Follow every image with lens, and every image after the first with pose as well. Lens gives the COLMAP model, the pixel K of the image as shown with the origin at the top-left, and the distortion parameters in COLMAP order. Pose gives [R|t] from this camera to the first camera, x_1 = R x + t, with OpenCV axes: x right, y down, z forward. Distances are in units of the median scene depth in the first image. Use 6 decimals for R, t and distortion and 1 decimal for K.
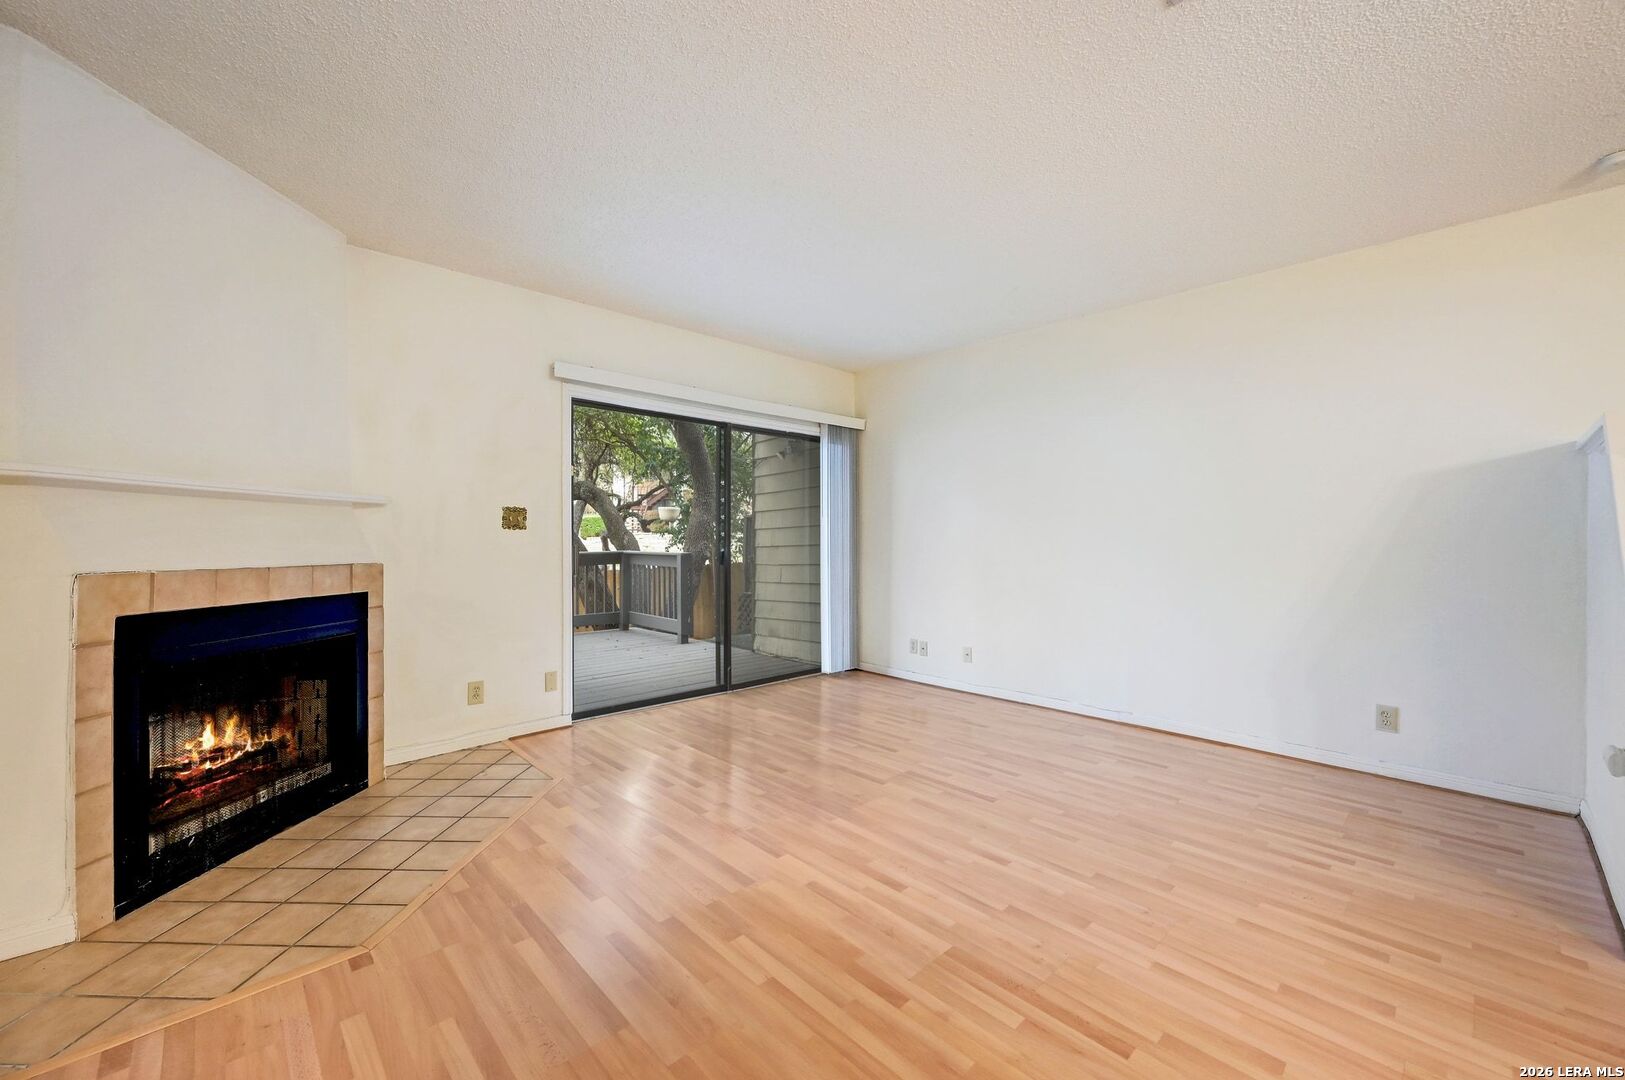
lens RADIAL K [[637.5, 0, 809.3], [0, 637.5, 536.2], [0, 0, 1]] dist [0.000560, -0.000022]
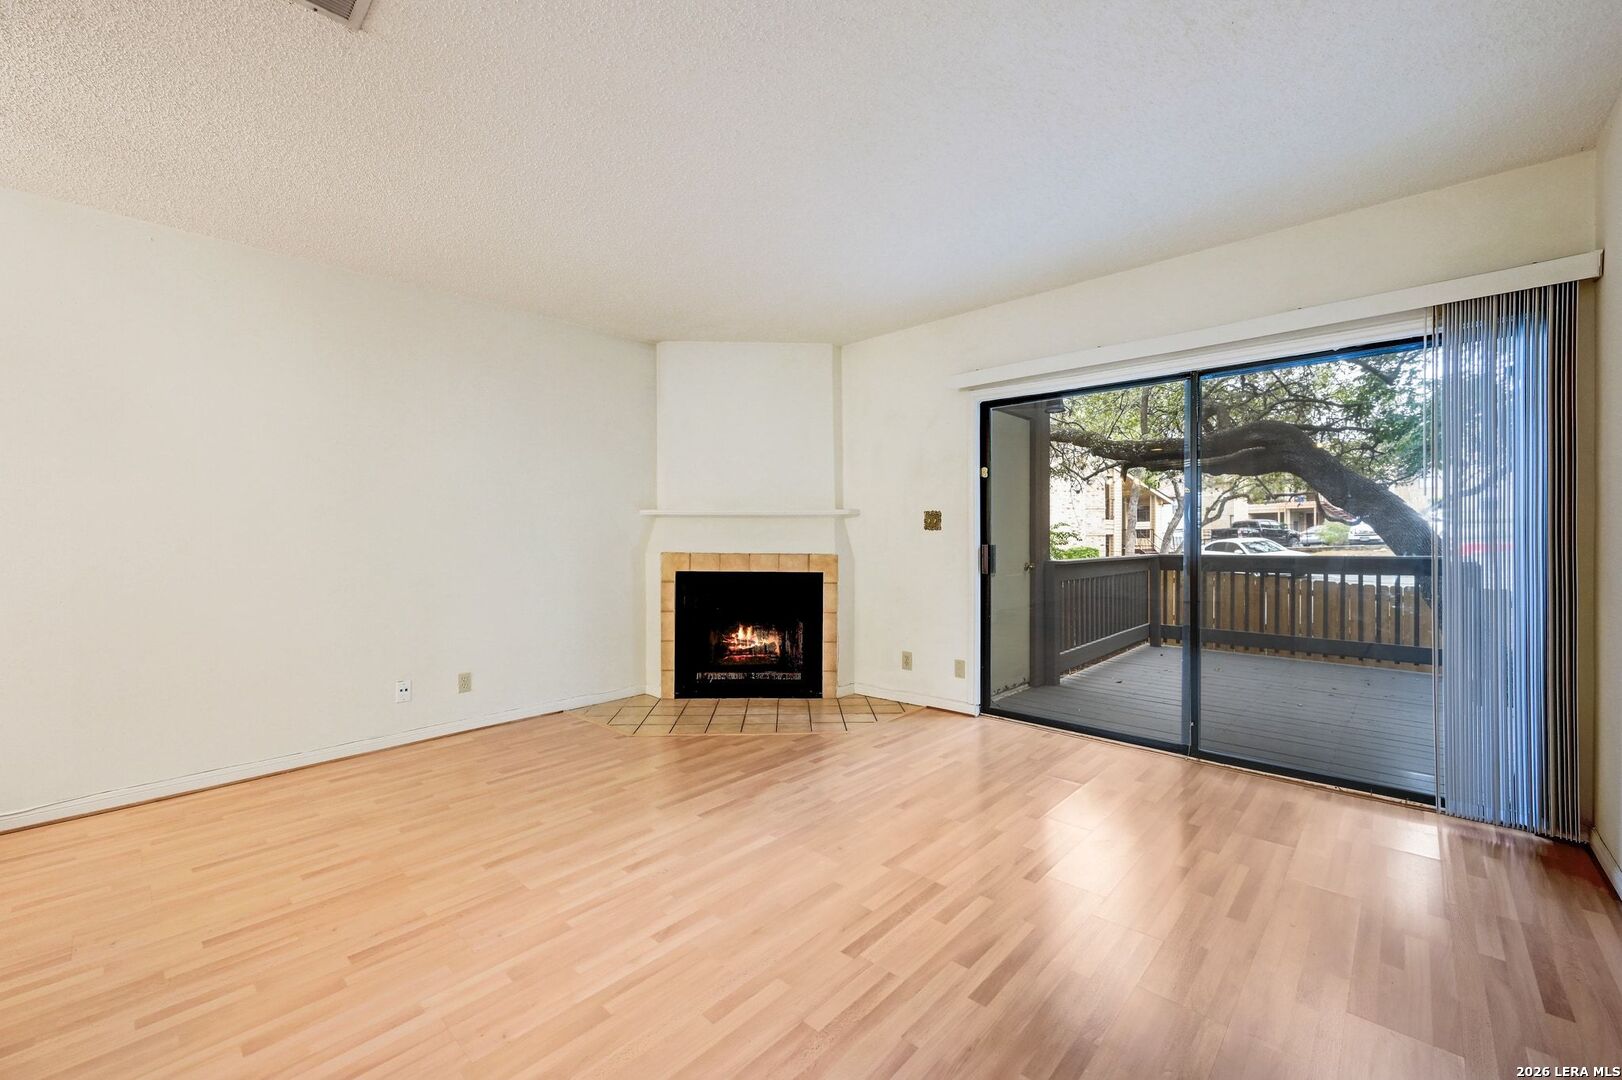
lens RADIAL K [[636.3, 0, 807.9], [0, 636.3, 536.2], [0, 0, 1]] dist [0.000560, -0.000022]
pose [[0.080900, 0.000764, -0.996722, 1.028819], [0.005275, 0.999985, 0.001195, -0.003380], [0.996708, -0.005355, 0.080895, 1.020192]]
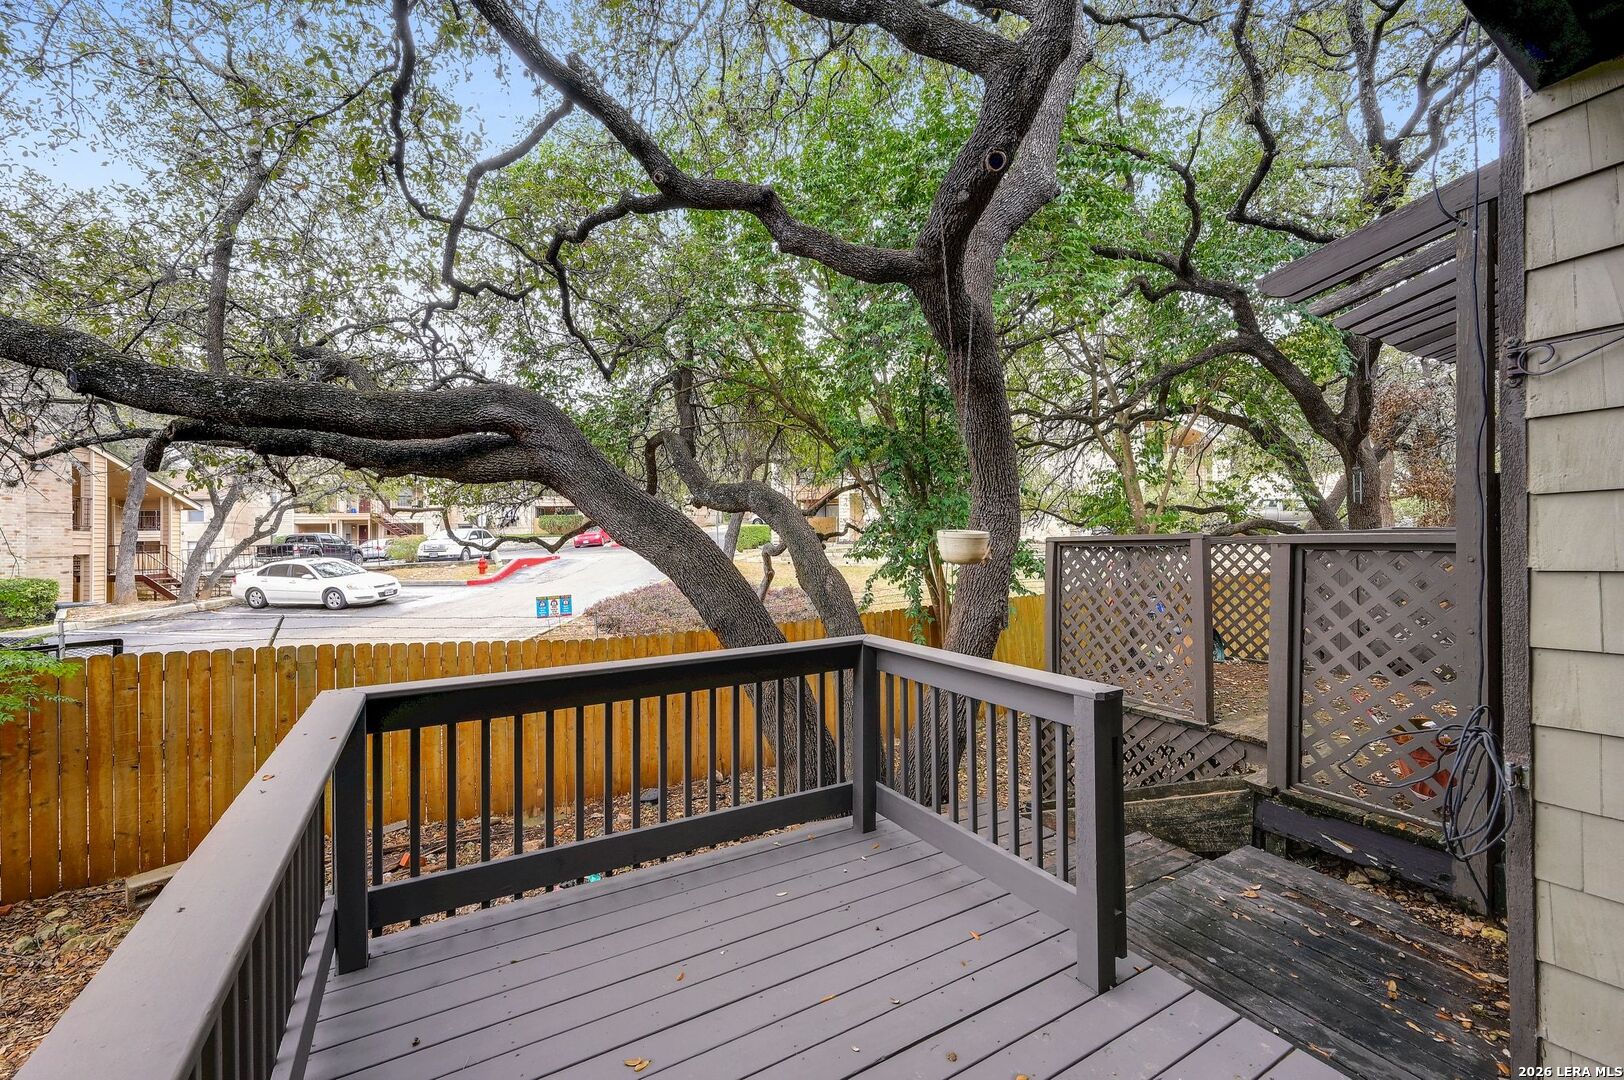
lens RADIAL K [[652.2, 0, 816.8], [0, 652.2, 532.3], [0, 0, 1]] dist [0.000684, -0.000152]
pose [[0.978893, -0.004846, -0.204318, -0.896291], [0.001751, 0.999881, -0.015322, -0.148254], [0.204368, 0.014641, 0.978785, 2.196610]]
